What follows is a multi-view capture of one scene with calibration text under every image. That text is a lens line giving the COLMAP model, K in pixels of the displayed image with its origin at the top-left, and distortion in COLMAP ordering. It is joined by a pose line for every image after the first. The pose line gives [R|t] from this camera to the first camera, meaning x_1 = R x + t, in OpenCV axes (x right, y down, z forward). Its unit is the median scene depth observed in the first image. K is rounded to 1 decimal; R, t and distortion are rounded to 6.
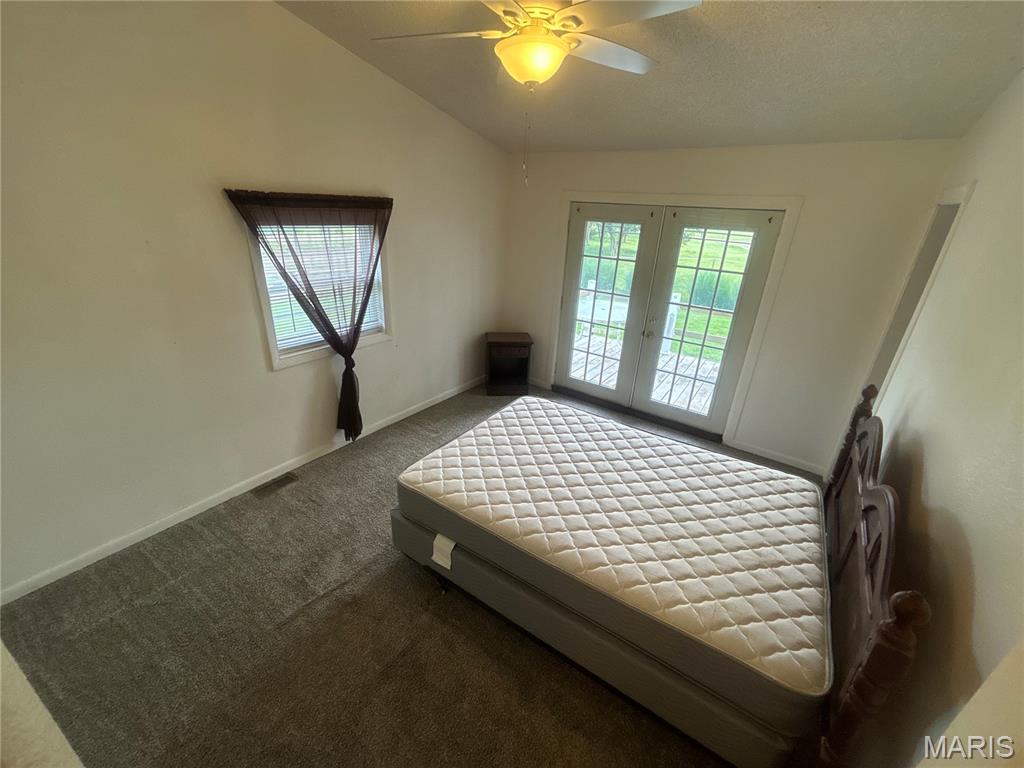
lens RADIAL K [[405.1, 0, 512.0], [0, 405.1, 384.0], [0, 0, 1]] dist [-0.000347, -0.000051]
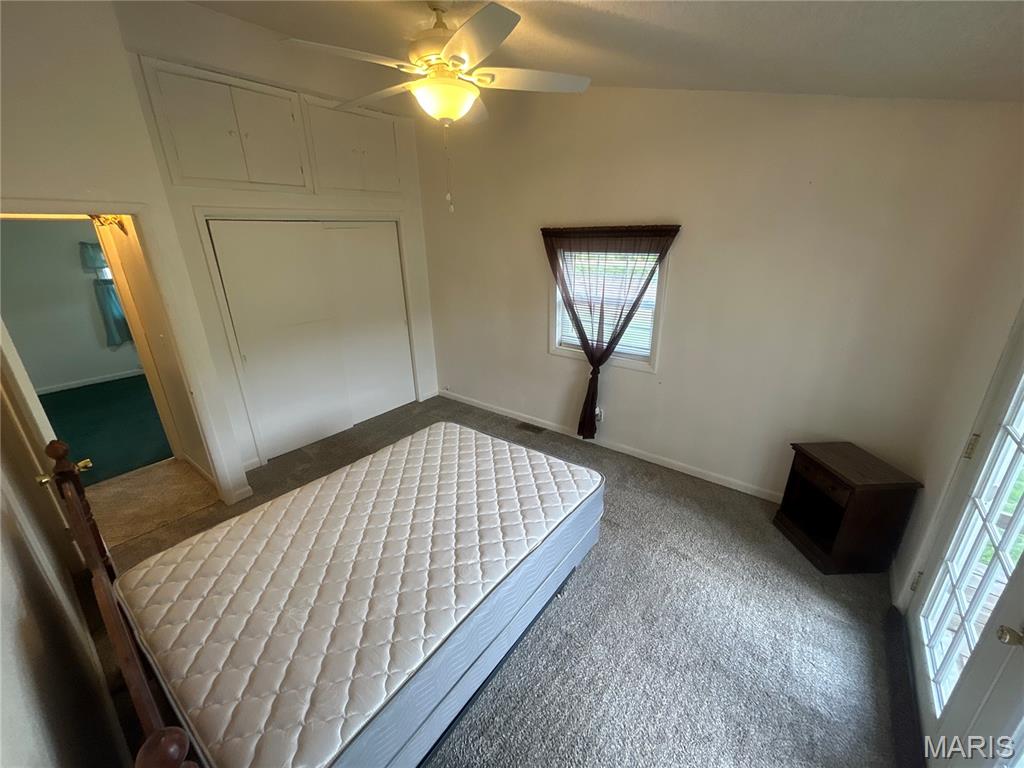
lens RADIAL K [[405.1, 0, 512.0], [0, 405.1, 384.0], [0, 0, 1]] dist [-0.000347, -0.000051]
pose [[-0.078658, 0.299648, -0.950802, 0.725528], [-0.368833, 0.877331, 0.307006, -0.298788], [0.926161, 0.374836, 0.041511, 0.792131]]
